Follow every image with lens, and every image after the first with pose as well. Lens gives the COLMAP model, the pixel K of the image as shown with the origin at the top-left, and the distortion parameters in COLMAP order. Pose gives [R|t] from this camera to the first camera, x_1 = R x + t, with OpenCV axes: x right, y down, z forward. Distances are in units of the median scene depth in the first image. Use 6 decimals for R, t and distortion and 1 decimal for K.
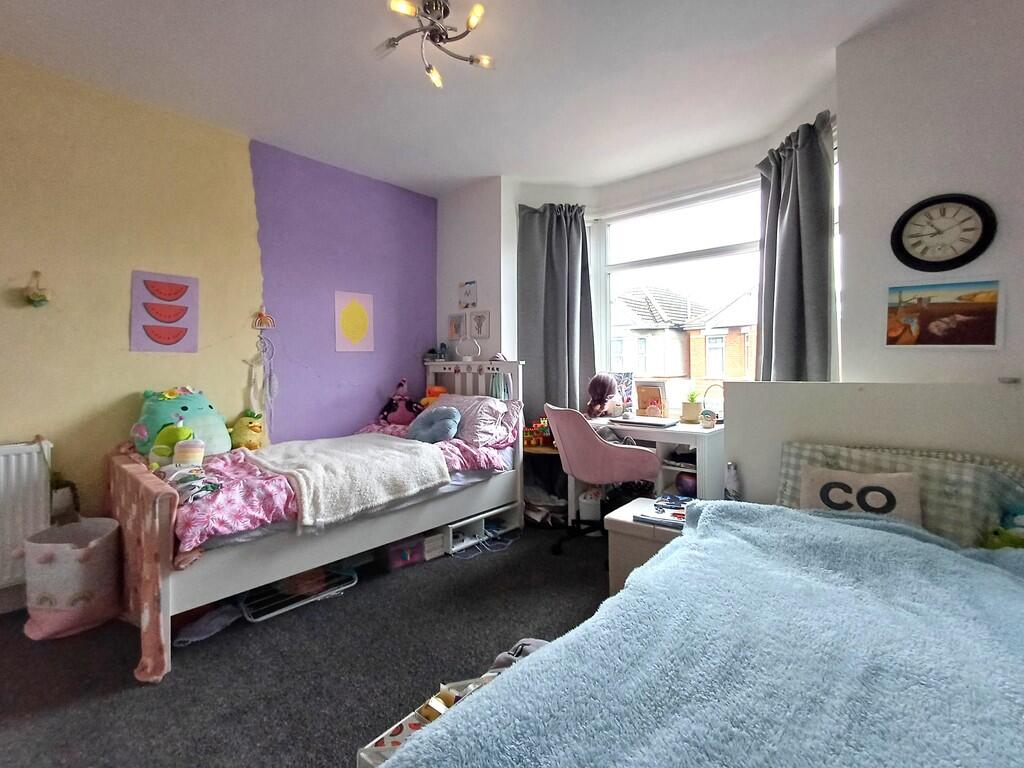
lens RADIAL K [[482.7, 0, 510.7], [0, 482.7, 357.6], [0, 0, 1]] dist [0.000568, 0.000008]
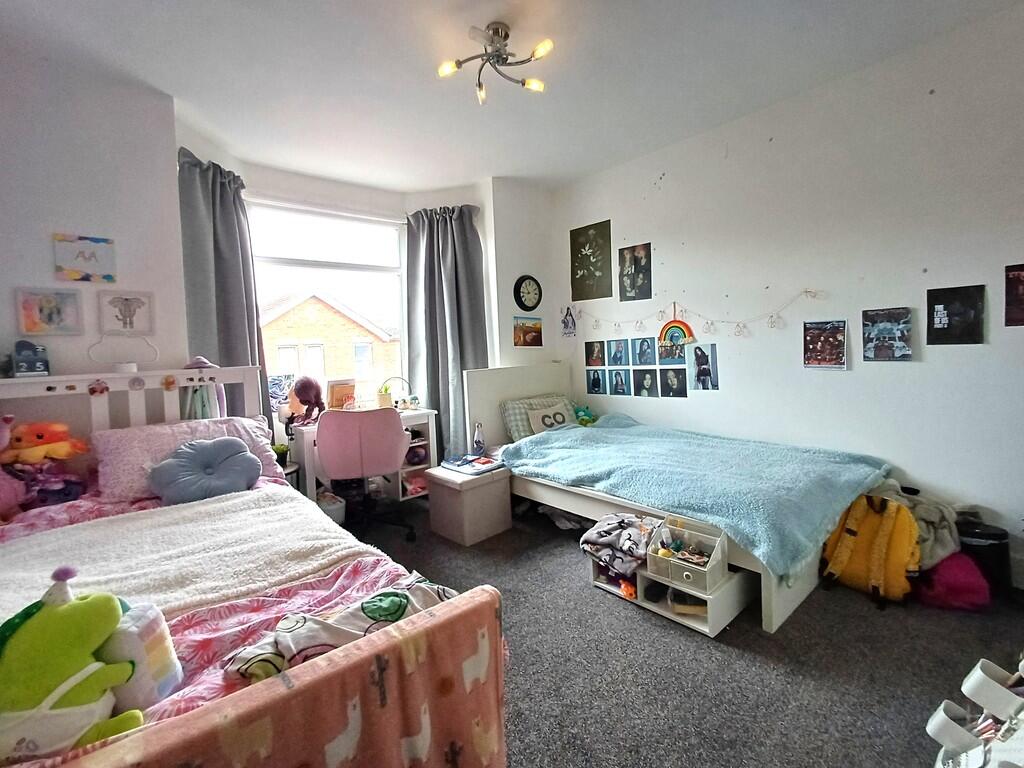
lens RADIAL K [[468.7, 0, 510.6], [0, 468.7, 367.3], [0, 0, 1]] dist [-0.000016, -0.000047]
pose [[0.116477, -0.039623, 0.992403, -0.656095], [0.027725, 0.998944, 0.036630, -0.006848], [-0.992806, 0.023247, 0.117453, 0.476014]]
